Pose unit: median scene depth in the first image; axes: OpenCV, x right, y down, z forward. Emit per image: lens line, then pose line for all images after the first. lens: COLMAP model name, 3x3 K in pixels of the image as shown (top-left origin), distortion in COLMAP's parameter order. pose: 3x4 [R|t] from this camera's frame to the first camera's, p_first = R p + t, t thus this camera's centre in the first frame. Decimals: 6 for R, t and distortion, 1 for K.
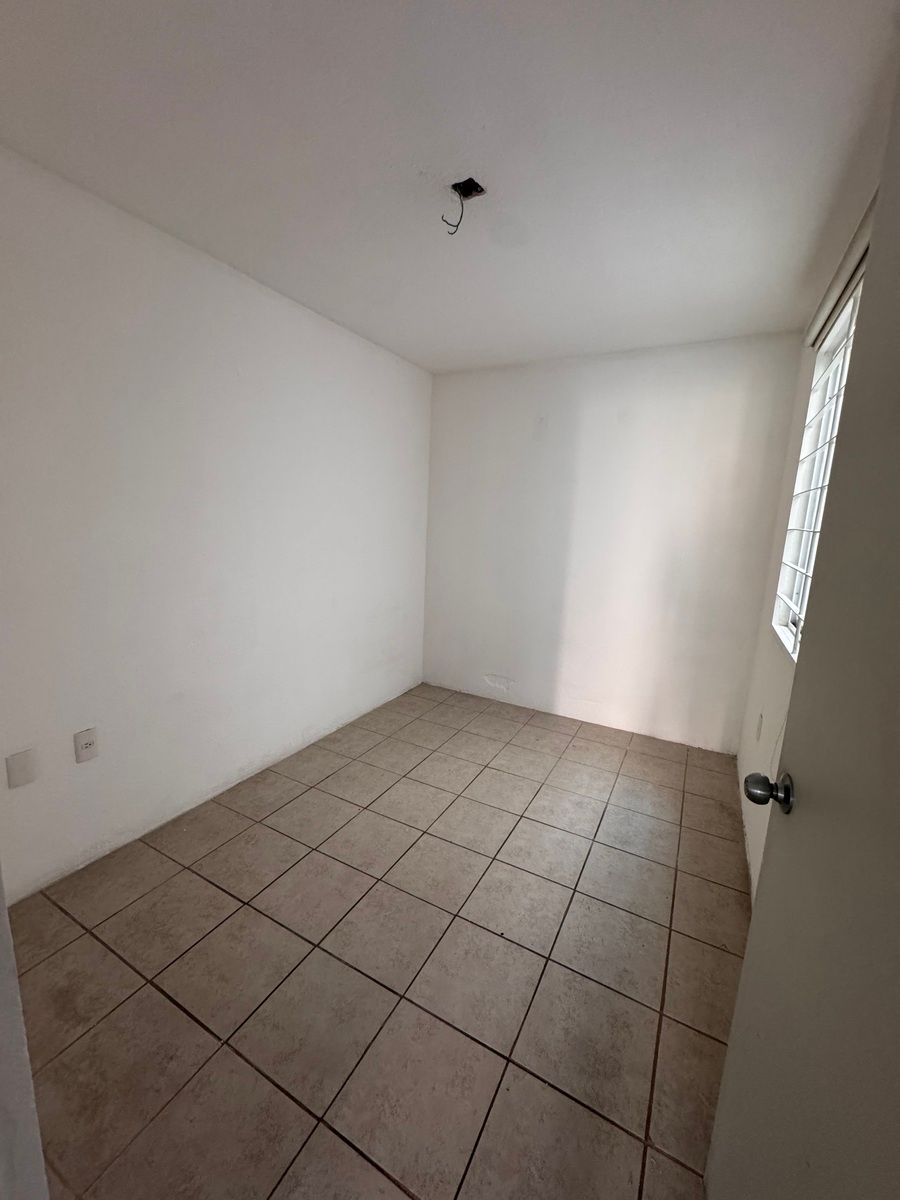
lens RADIAL K [[478.9, 0, 450.3], [0, 478.9, 600.4], [0, 0, 1]] dist [0.002604, -0.000287]
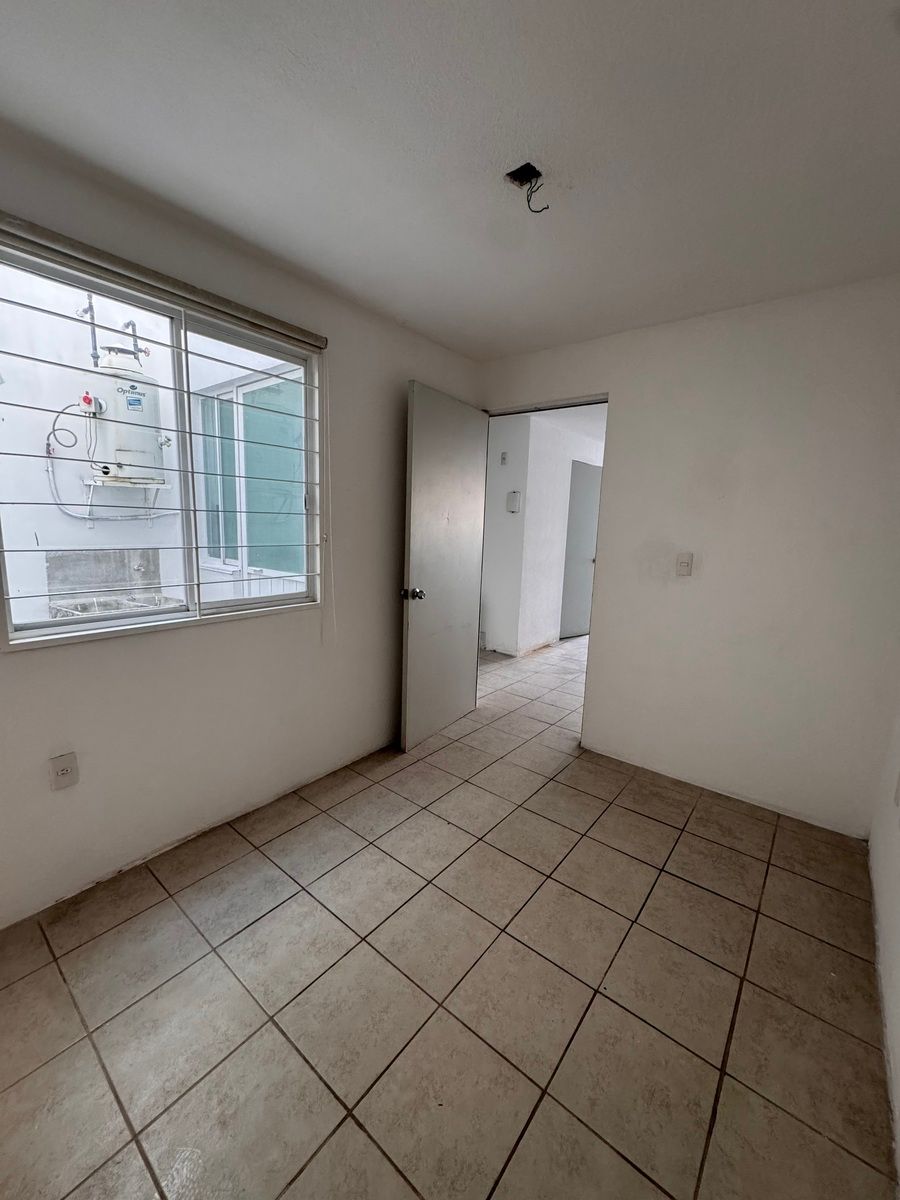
lens RADIAL K [[478.9, 0, 451.2], [0, 478.9, 599.0], [0, 0, 1]] dist [0.002604, -0.000287]
pose [[-0.980683, -0.102319, 0.166708, -0.045902], [-0.040557, 0.940118, 0.338428, -0.275320], [-0.191353, 0.325129, -0.926107, 1.553428]]
